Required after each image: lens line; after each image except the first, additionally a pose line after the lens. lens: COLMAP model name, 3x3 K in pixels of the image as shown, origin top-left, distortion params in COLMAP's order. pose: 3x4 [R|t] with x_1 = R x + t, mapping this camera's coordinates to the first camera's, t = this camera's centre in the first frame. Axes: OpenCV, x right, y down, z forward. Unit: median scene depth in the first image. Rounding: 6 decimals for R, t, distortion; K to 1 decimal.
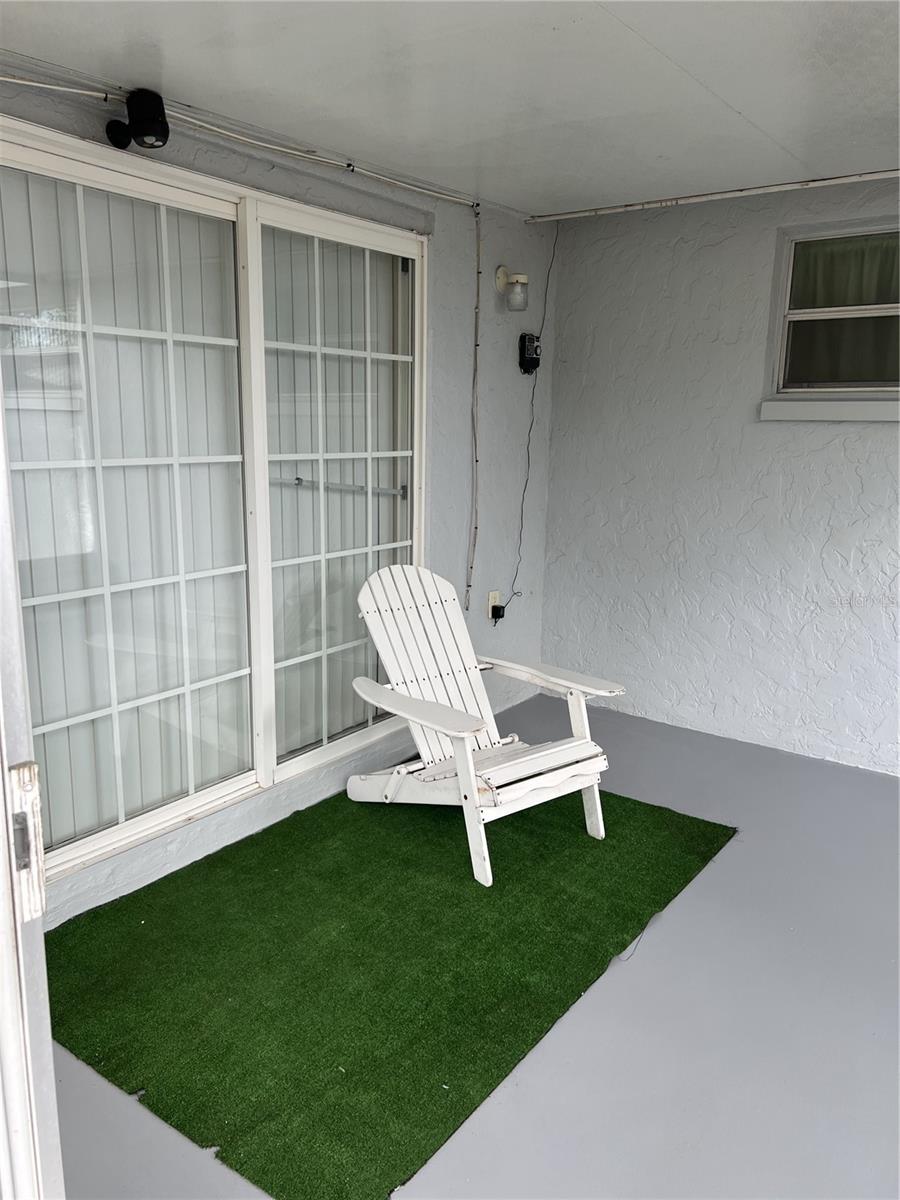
lens RADIAL K [[906.2, 0, 452.4], [0, 906.2, 614.6], [0, 0, 1]] dist [0.063111, -0.074590]
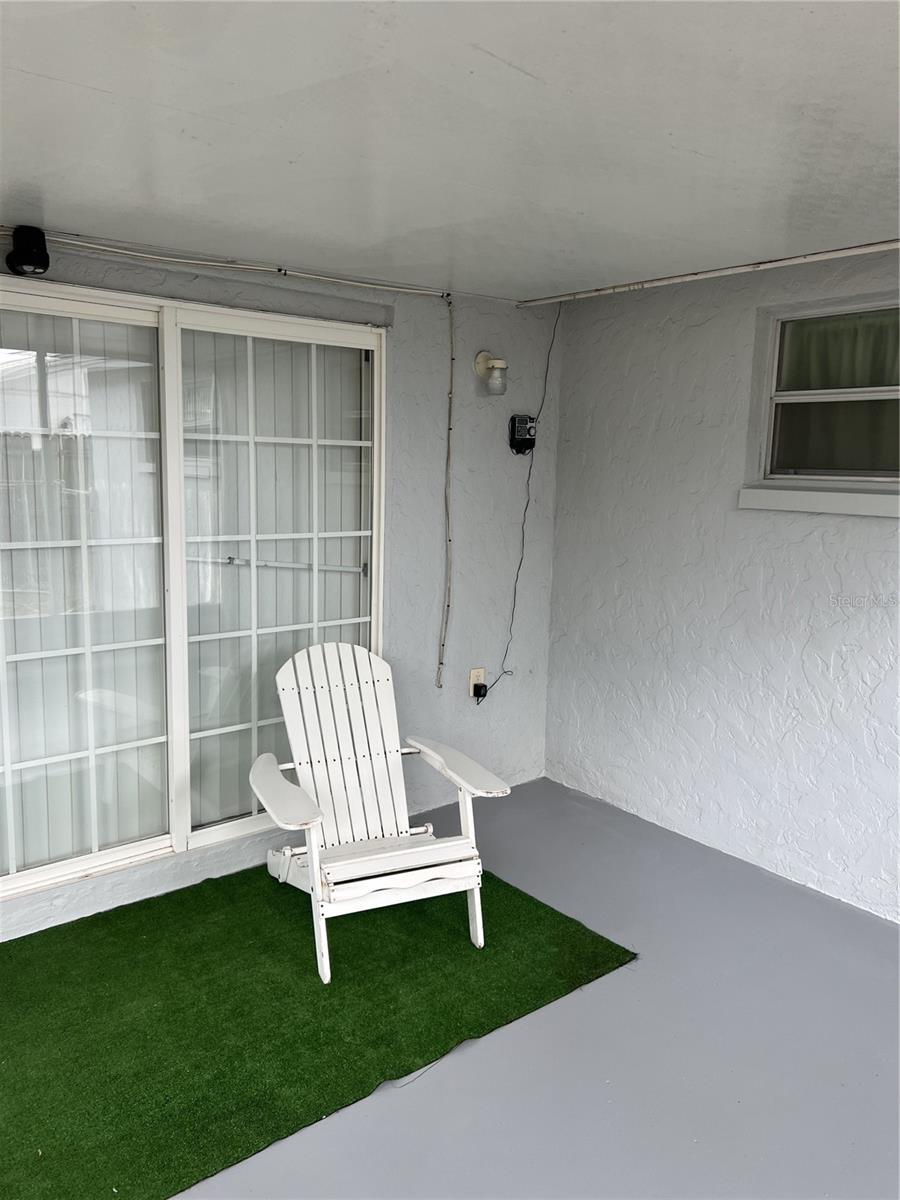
lens RADIAL K [[905.9, 0, 450.0], [0, 905.9, 600.0], [0, 0, 1]] dist [0.053455, -0.058019]
pose [[0.969432, 0.046942, -0.240829, 0.308068], [-0.062825, 0.996297, -0.058699, -0.051072], [0.237182, 0.072035, 0.968791, 0.040240]]
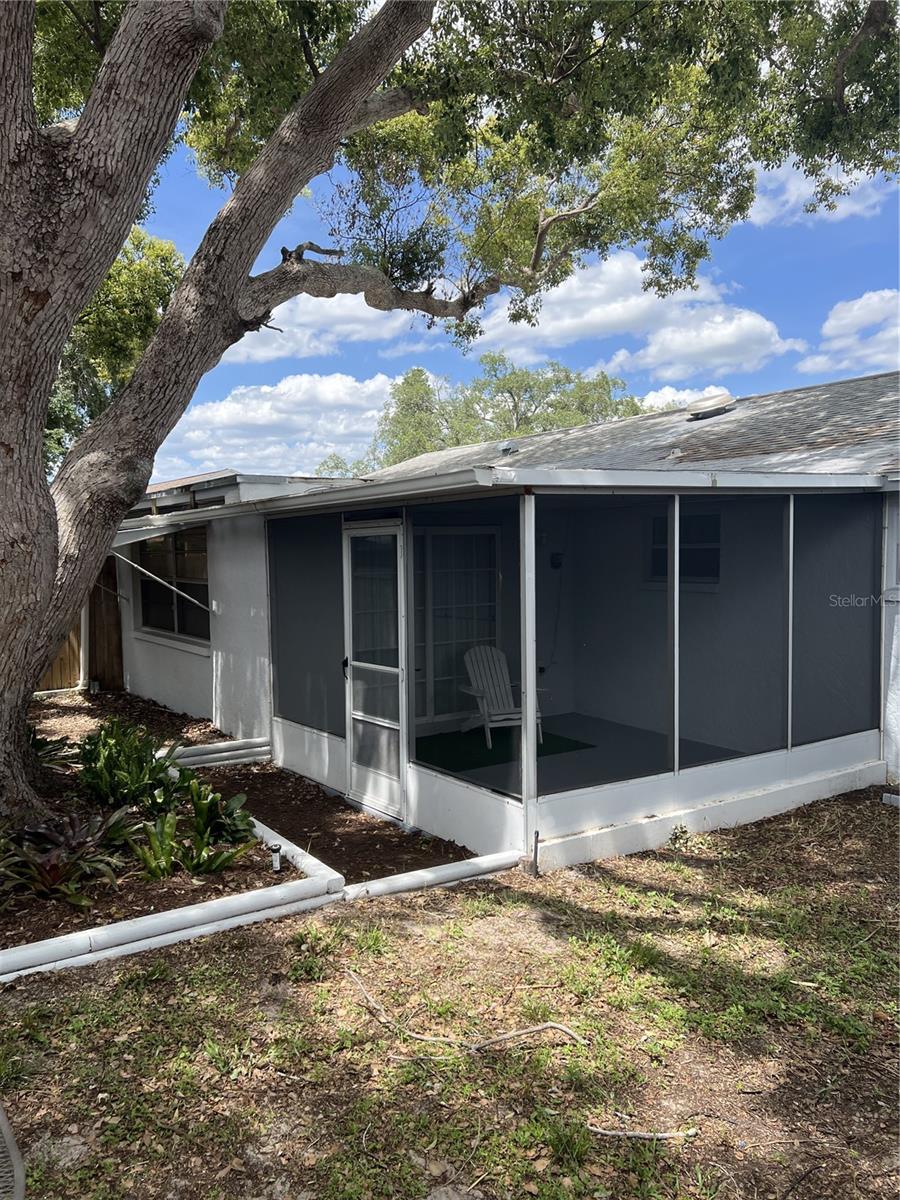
lens RADIAL K [[906.2, 0, 452.4], [0, 906.2, 614.6], [0, 0, 1]] dist [0.063111, -0.074590]
pose [[0.945293, -0.001250, -0.326221, 0.719699], [-0.046274, 0.989368, -0.137878, 0.224240], [0.322925, 0.145431, 0.935184, -1.526598]]
